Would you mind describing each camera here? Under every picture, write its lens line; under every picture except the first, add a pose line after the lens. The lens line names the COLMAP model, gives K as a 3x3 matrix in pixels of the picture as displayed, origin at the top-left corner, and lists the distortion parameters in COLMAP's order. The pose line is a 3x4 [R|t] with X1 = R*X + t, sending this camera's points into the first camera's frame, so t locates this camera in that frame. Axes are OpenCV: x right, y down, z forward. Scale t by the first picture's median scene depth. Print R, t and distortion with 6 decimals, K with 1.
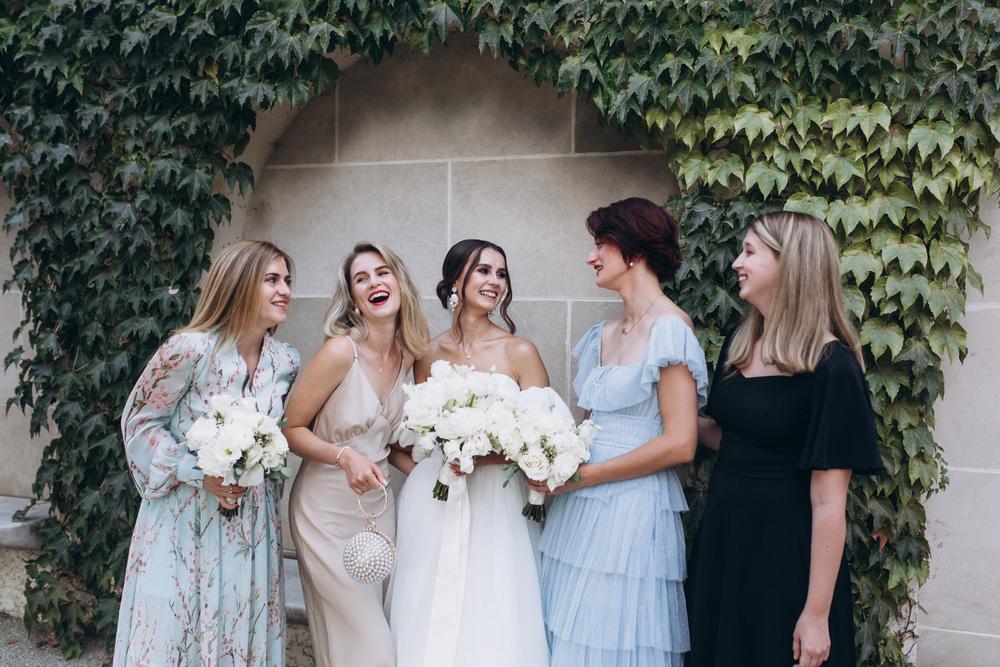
lens RADIAL K [[946.1, 0, 500.0], [0, 946.1, 333.5], [0, 0, 1]] dist [0.005327, -0.002906]
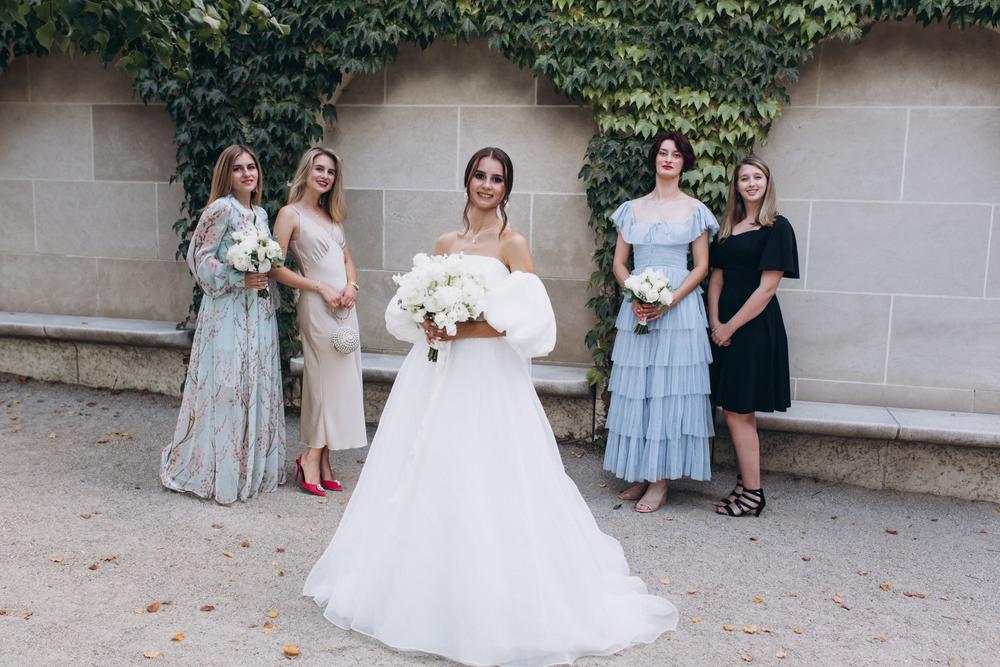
lens RADIAL K [[946.1, 0, 500.0], [0, 946.1, 333.5], [0, 0, 1]] dist [0.005327, -0.002906]
pose [[0.993369, -0.002734, 0.114937, -0.215302], [-0.009609, 0.994244, 0.106704, 0.041043], [-0.114567, -0.107101, 0.987625, -0.831364]]
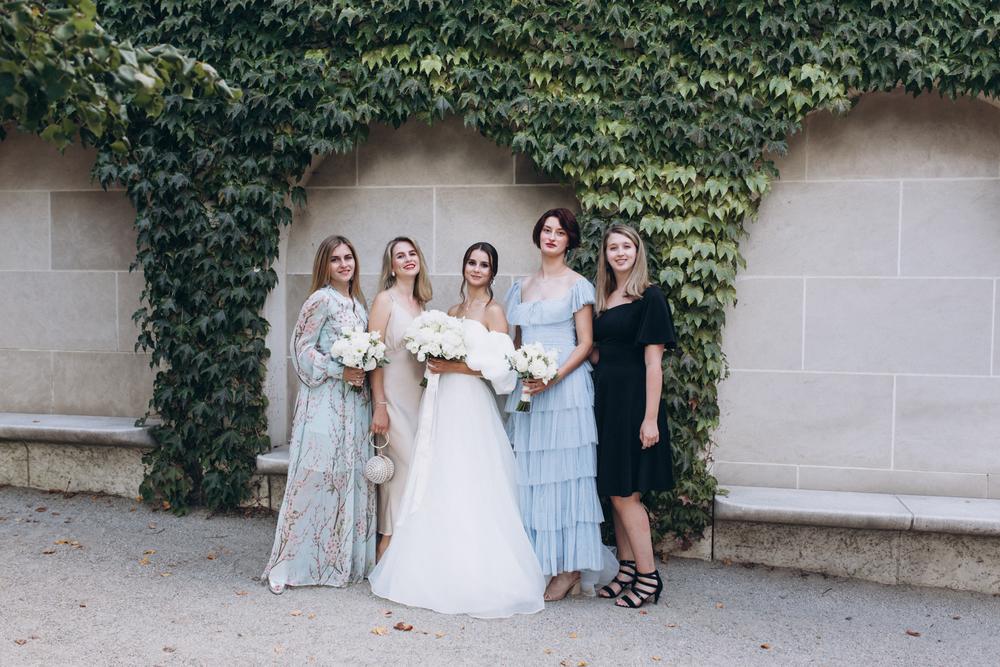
lens RADIAL K [[946.1, 0, 500.0], [0, 946.1, 333.5], [0, 0, 1]] dist [0.005327, -0.002906]
pose [[0.990504, -0.010837, 0.137053, -0.204483], [0.008486, 0.999807, 0.017724, 0.042589], [-0.137219, -0.016392, 0.990405, -0.716213]]
